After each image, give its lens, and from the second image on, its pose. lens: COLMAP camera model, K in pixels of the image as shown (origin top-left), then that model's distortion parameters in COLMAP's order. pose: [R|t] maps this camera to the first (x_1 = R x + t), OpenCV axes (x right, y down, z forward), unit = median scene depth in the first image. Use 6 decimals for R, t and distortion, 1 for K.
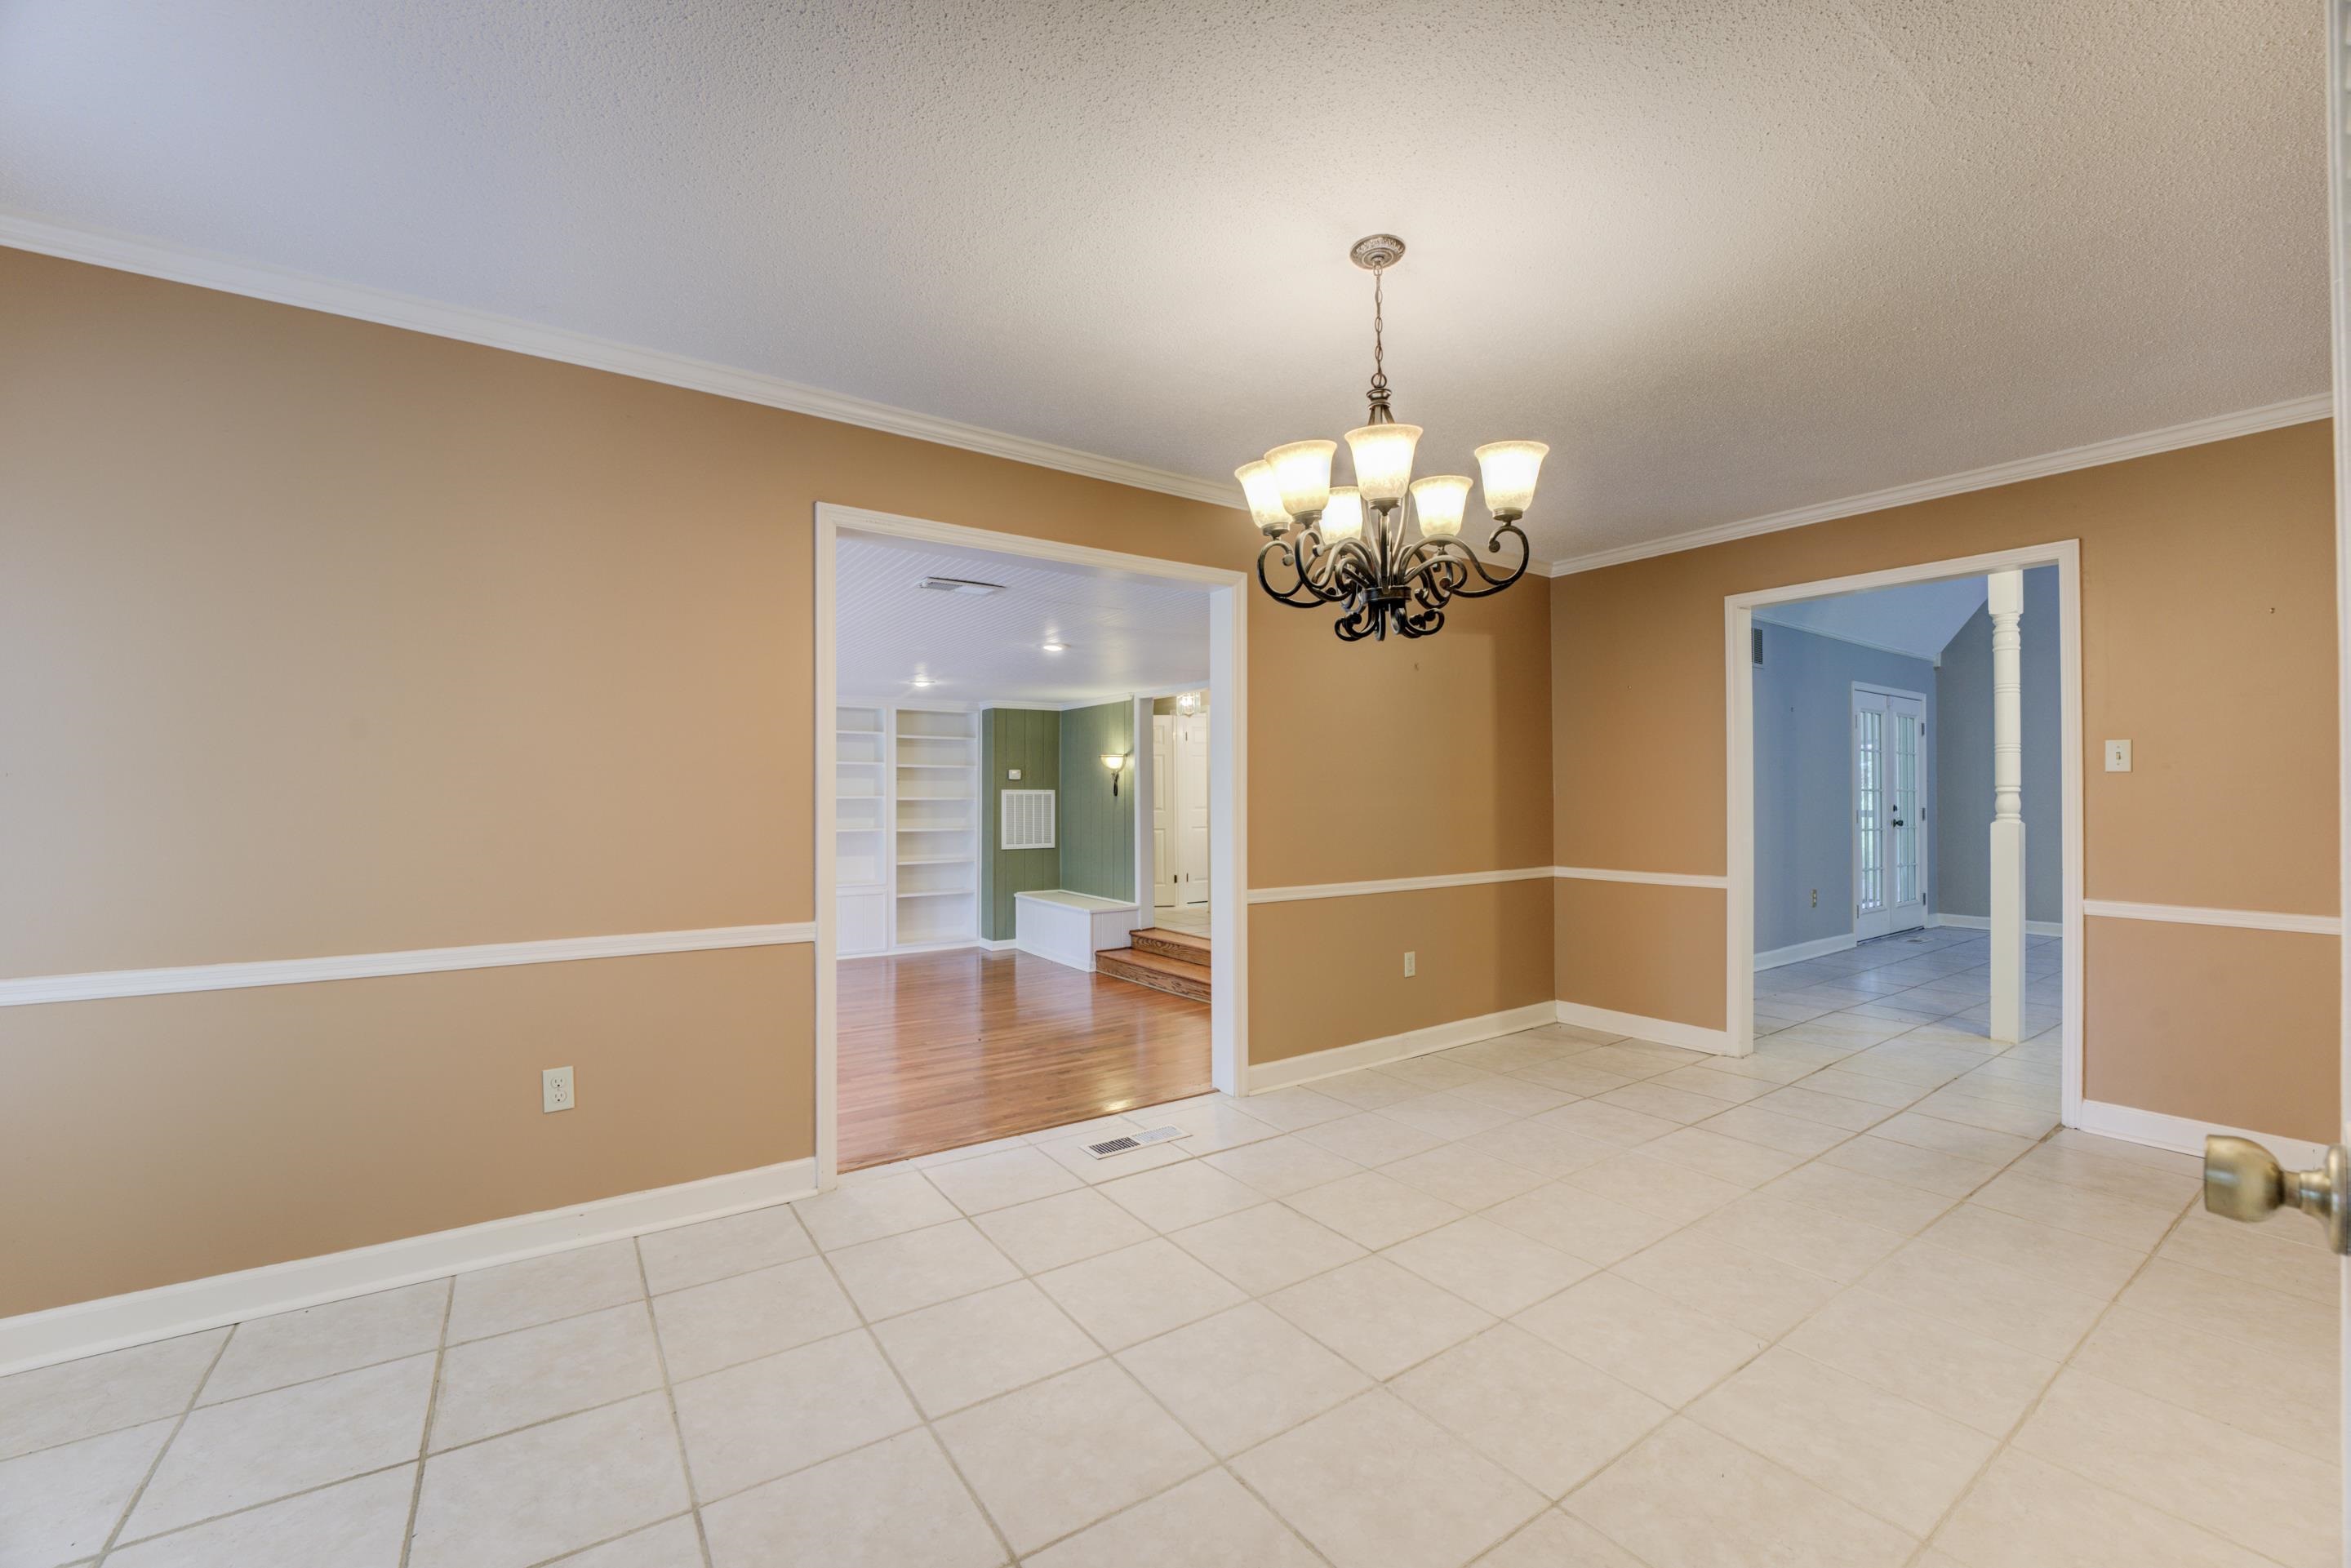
lens RADIAL K [[908.9, 0, 1129.2], [0, 908.9, 789.3], [0, 0, 1]] dist [-0.027208, -0.000023]
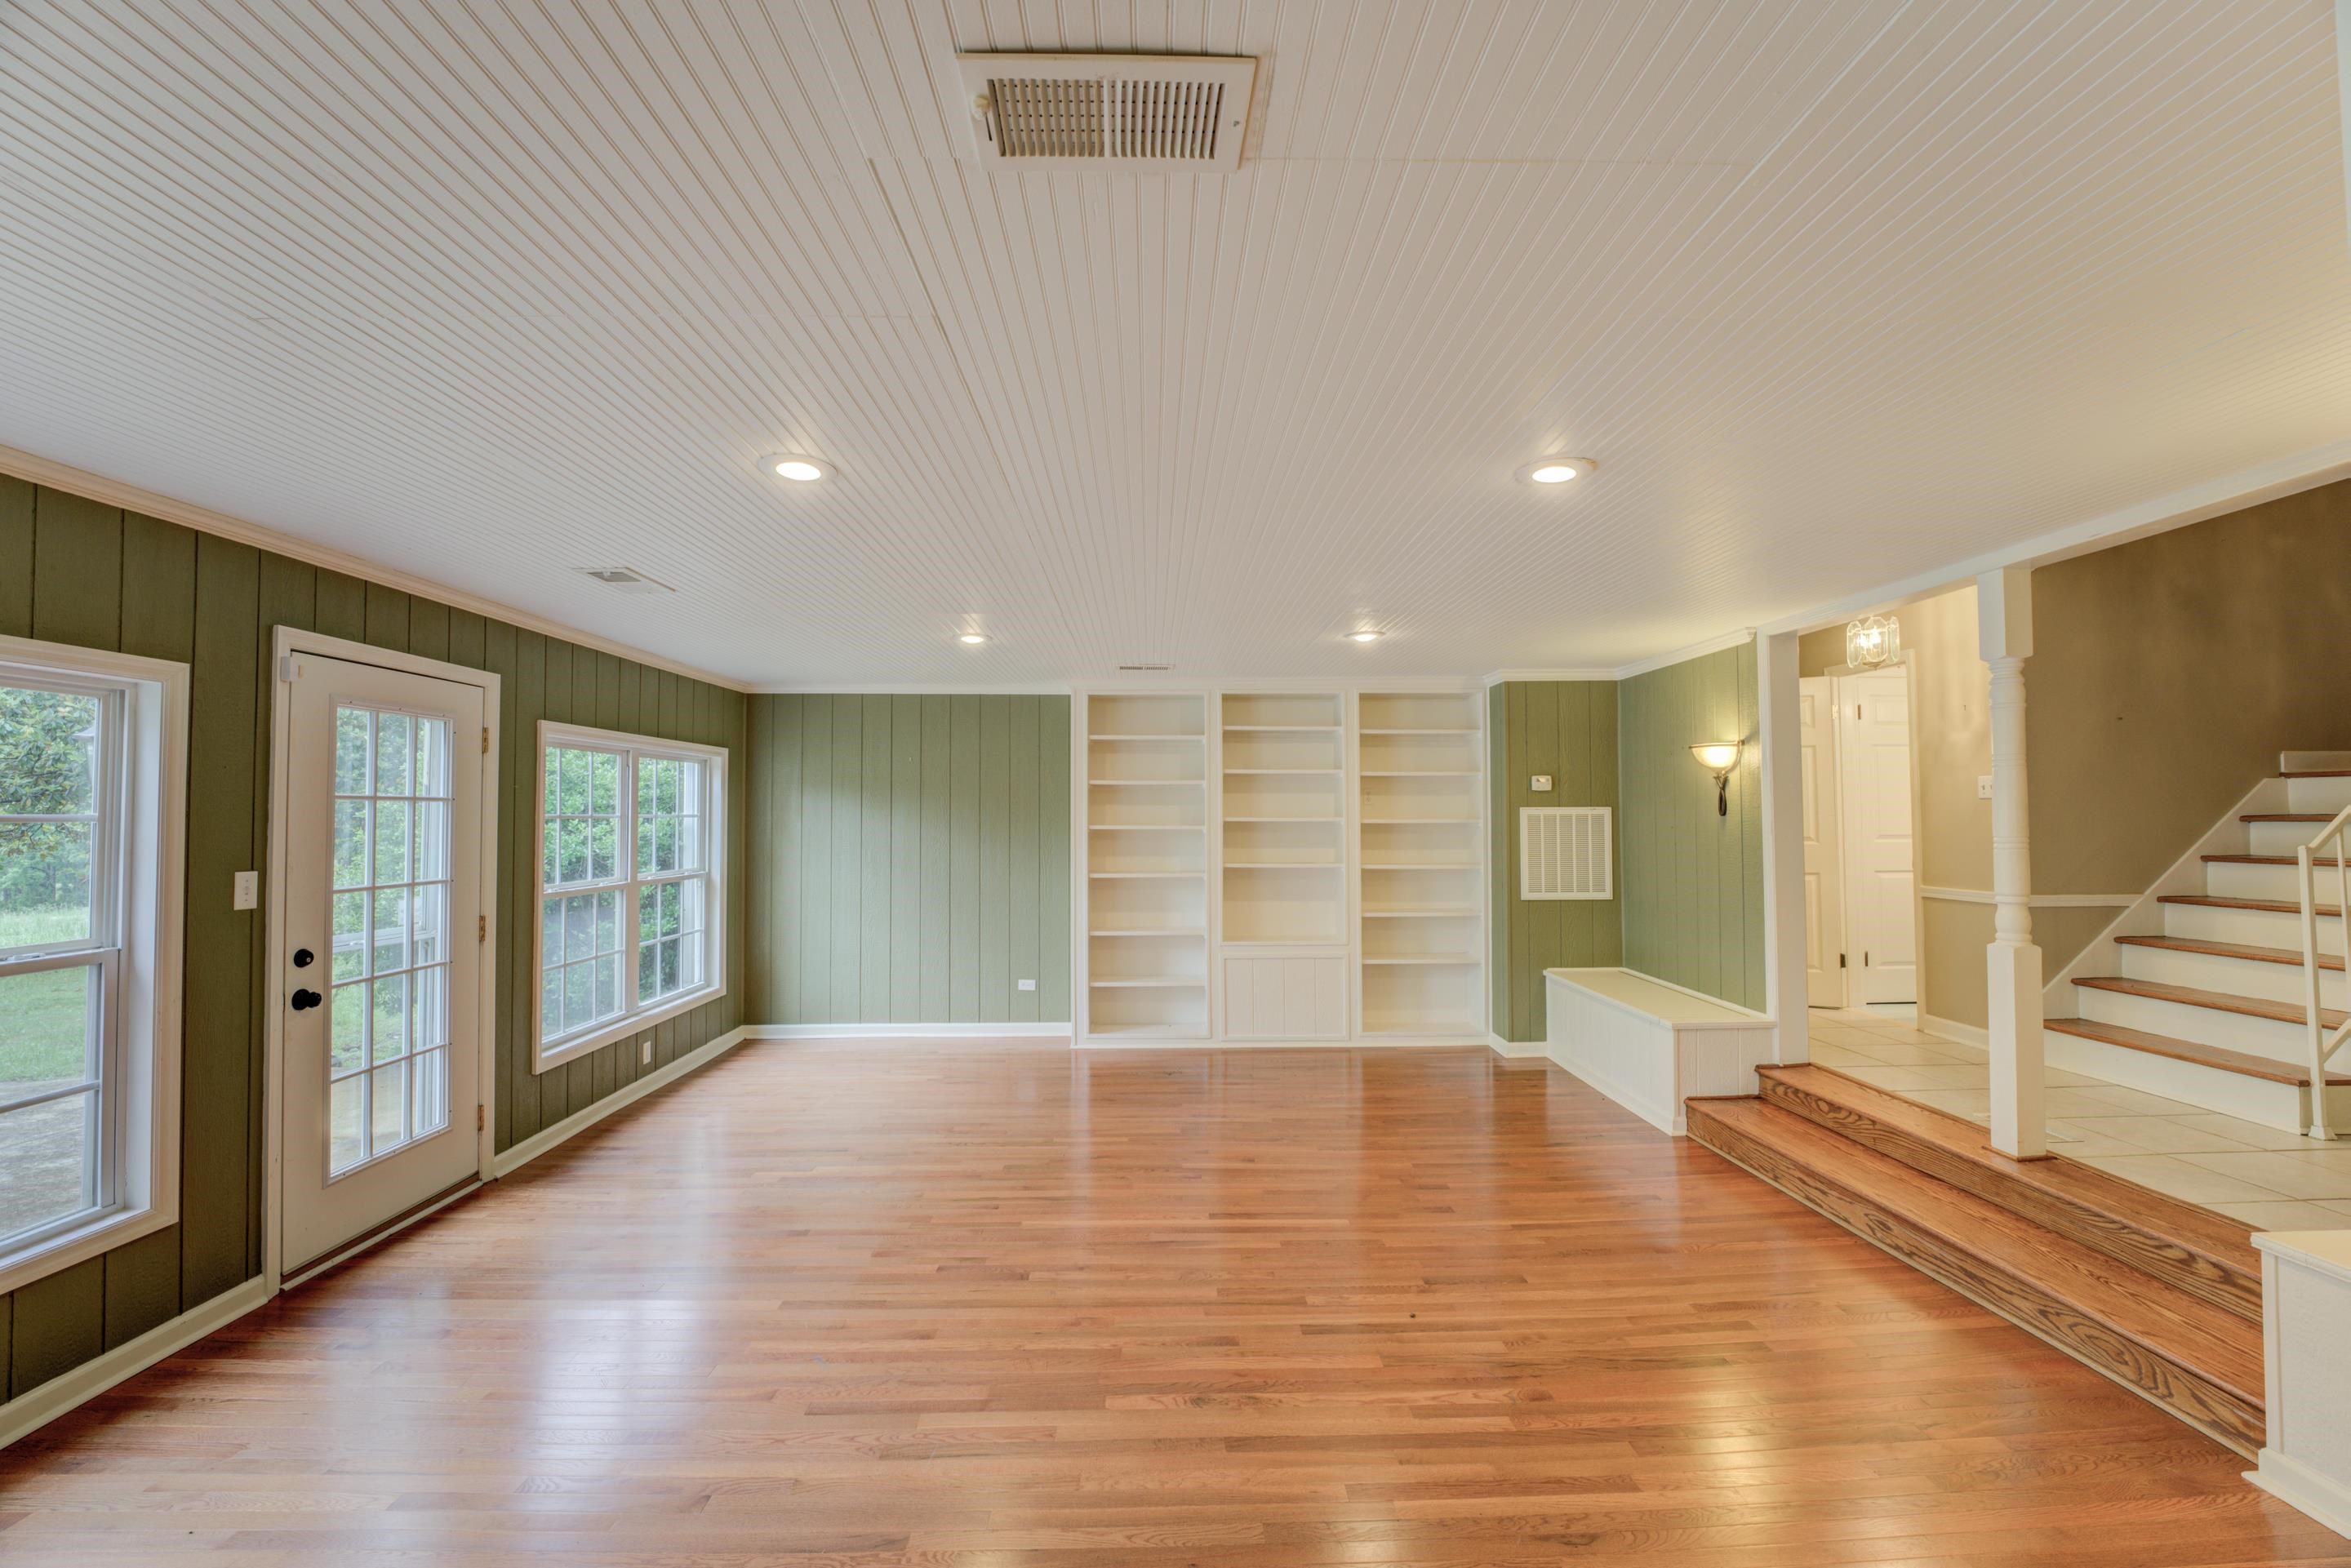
lens RADIAL K [[941.7, 0, 1173.1], [0, 941.7, 788.3], [0, 0, 1]] dist [-0.029737, -0.000126]
pose [[0.855527, -0.017218, -0.517472, -0.006664], [0.005215, 0.999683, -0.024640, 0.002177], [0.517732, 0.018382, 0.855345, 0.310168]]
